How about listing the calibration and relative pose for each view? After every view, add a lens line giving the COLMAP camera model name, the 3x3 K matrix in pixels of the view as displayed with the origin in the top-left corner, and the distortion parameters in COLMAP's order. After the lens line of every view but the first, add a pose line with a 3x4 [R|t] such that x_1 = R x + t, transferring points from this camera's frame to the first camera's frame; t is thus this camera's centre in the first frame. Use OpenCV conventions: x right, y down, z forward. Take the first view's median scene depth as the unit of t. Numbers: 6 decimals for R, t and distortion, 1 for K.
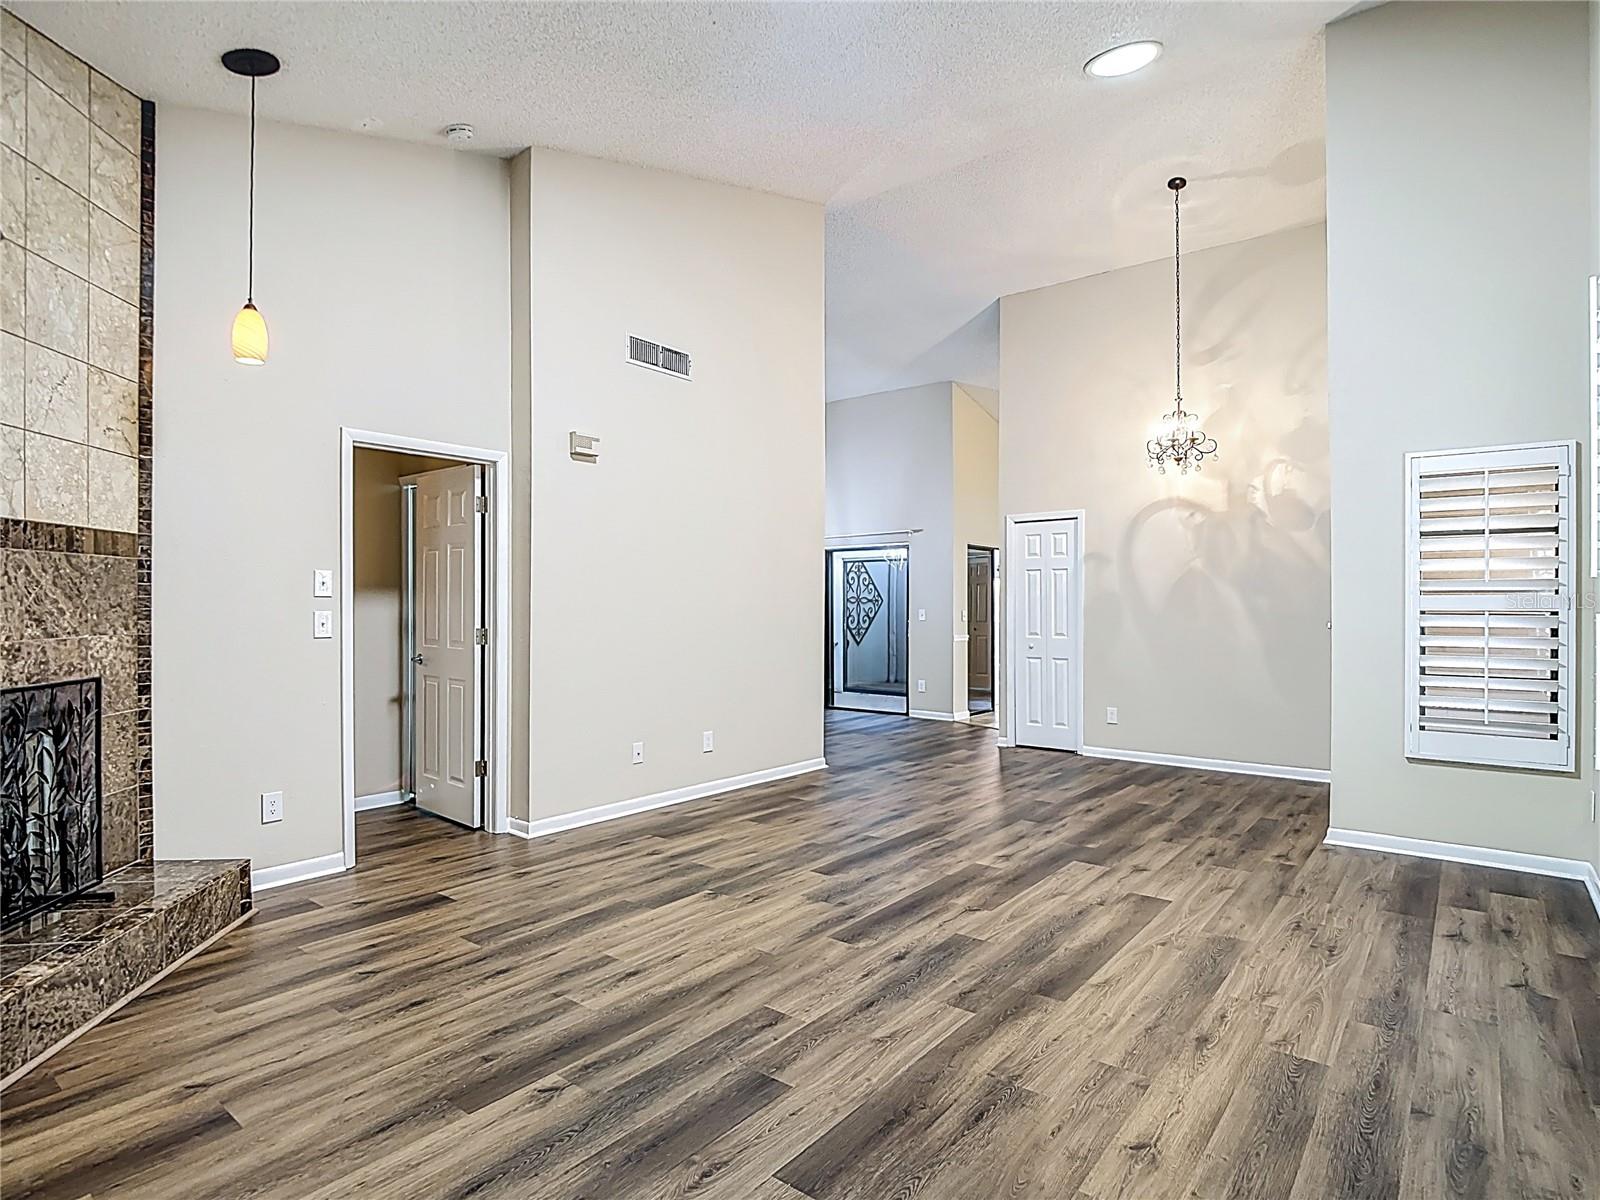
lens RADIAL K [[854.1, 0, 795.9], [0, 854.1, 609.6], [0, 0, 1]] dist [-0.013767, -0.006673]
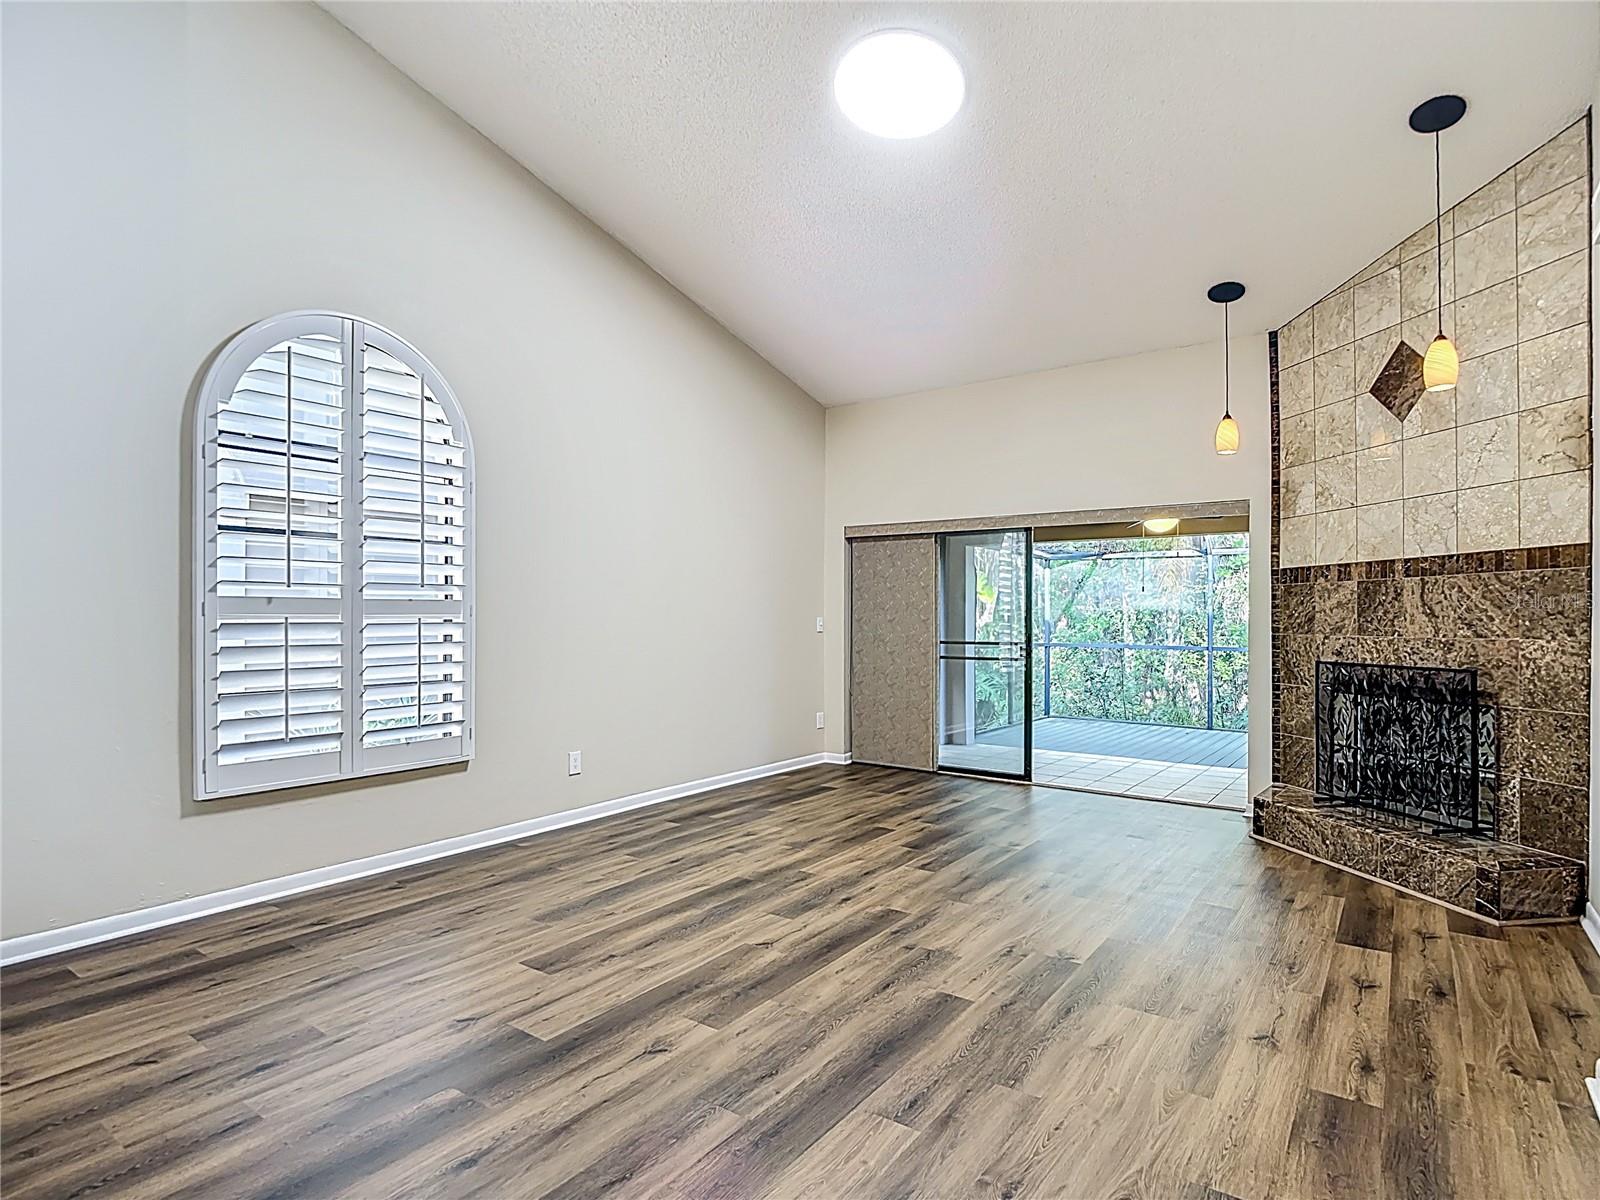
lens RADIAL K [[854.1, 0, 802.9], [0, 854.1, 604.6], [0, 0, 1]] dist [-0.013767, -0.006673]
pose [[-0.998365, -0.004230, -0.056999, 0.232666], [-0.003692, 0.999948, -0.009545, -0.002254], [0.057036, -0.009319, -0.998329, 2.023293]]
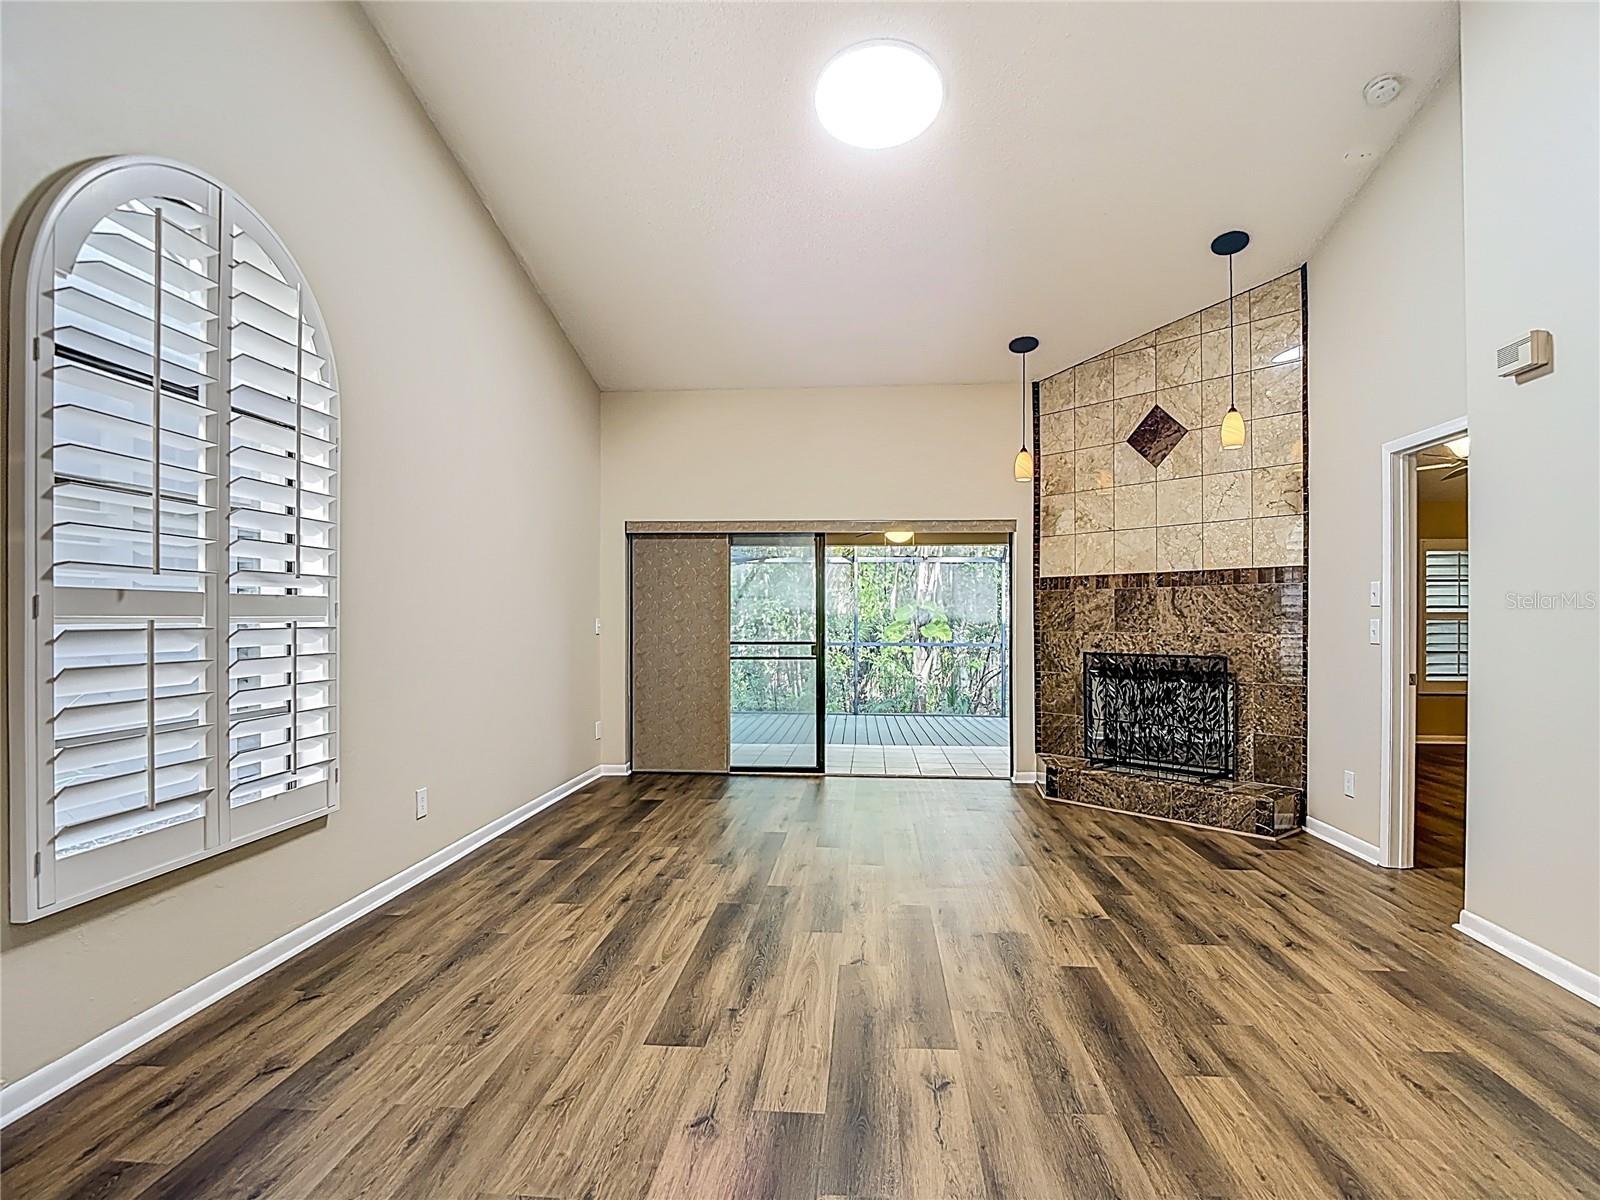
lens RADIAL K [[854.1, 0, 805.4], [0, 854.1, 600.5], [0, 0, 1]] dist [-0.013767, -0.006673]
pose [[-0.826395, -0.012973, -0.562942, 0.788951], [-0.004752, 0.999860, -0.016067, -0.001905], [0.563071, -0.010602, -0.826340, 1.788429]]
